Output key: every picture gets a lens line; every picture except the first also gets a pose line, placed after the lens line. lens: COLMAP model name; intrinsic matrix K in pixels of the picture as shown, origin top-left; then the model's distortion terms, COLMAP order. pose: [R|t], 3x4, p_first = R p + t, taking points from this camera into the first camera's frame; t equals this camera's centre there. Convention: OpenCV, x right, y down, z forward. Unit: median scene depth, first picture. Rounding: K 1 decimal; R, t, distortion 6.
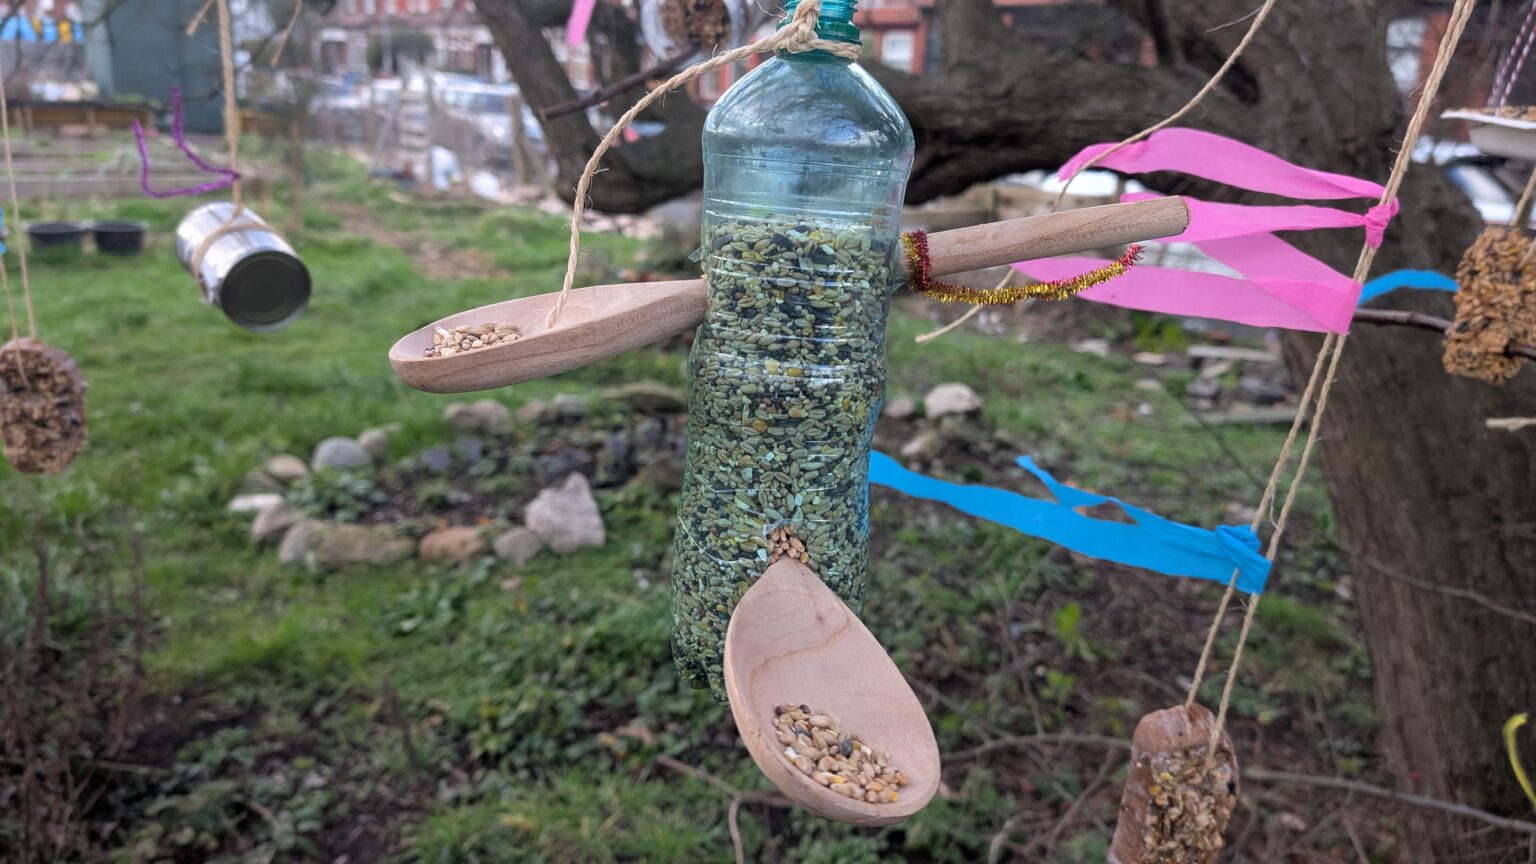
lens RADIAL K [[1101.8, 0, 756.2], [0, 1101.8, 419.4], [0, 0, 1]] dist [0.031930, -0.030773]
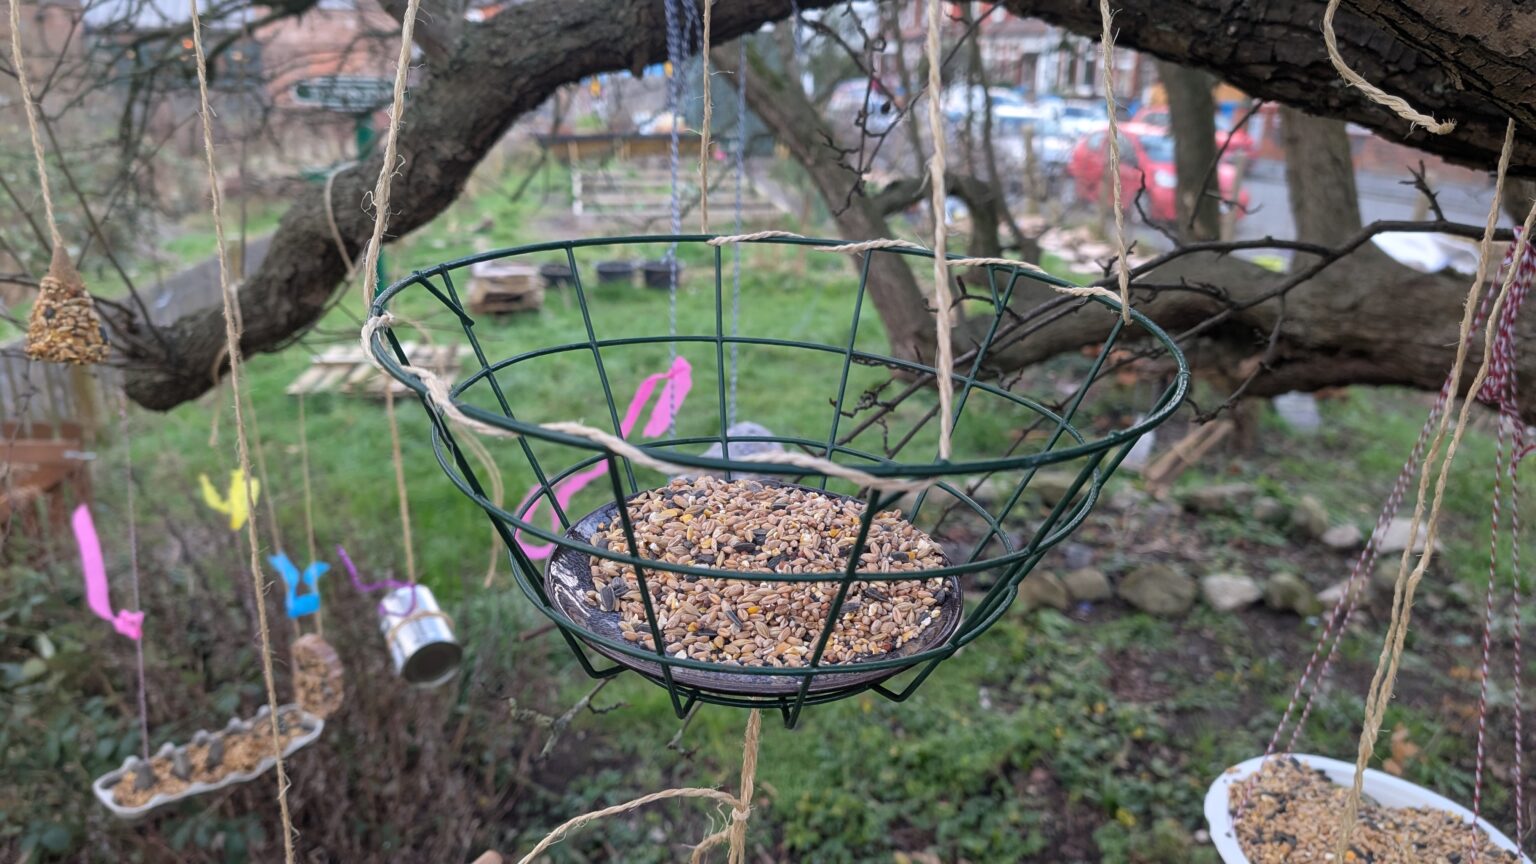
lens RADIAL K [[1101.8, 0, 772.5], [0, 1101.8, 436.6], [0, 0, 1]] dist [0.031930, -0.030773]
pose [[0.900363, 0.103320, -0.422696, 0.157781], [-0.099004, 0.994565, 0.032219, -0.138405], [0.423728, 0.012839, 0.905698, -0.040386]]
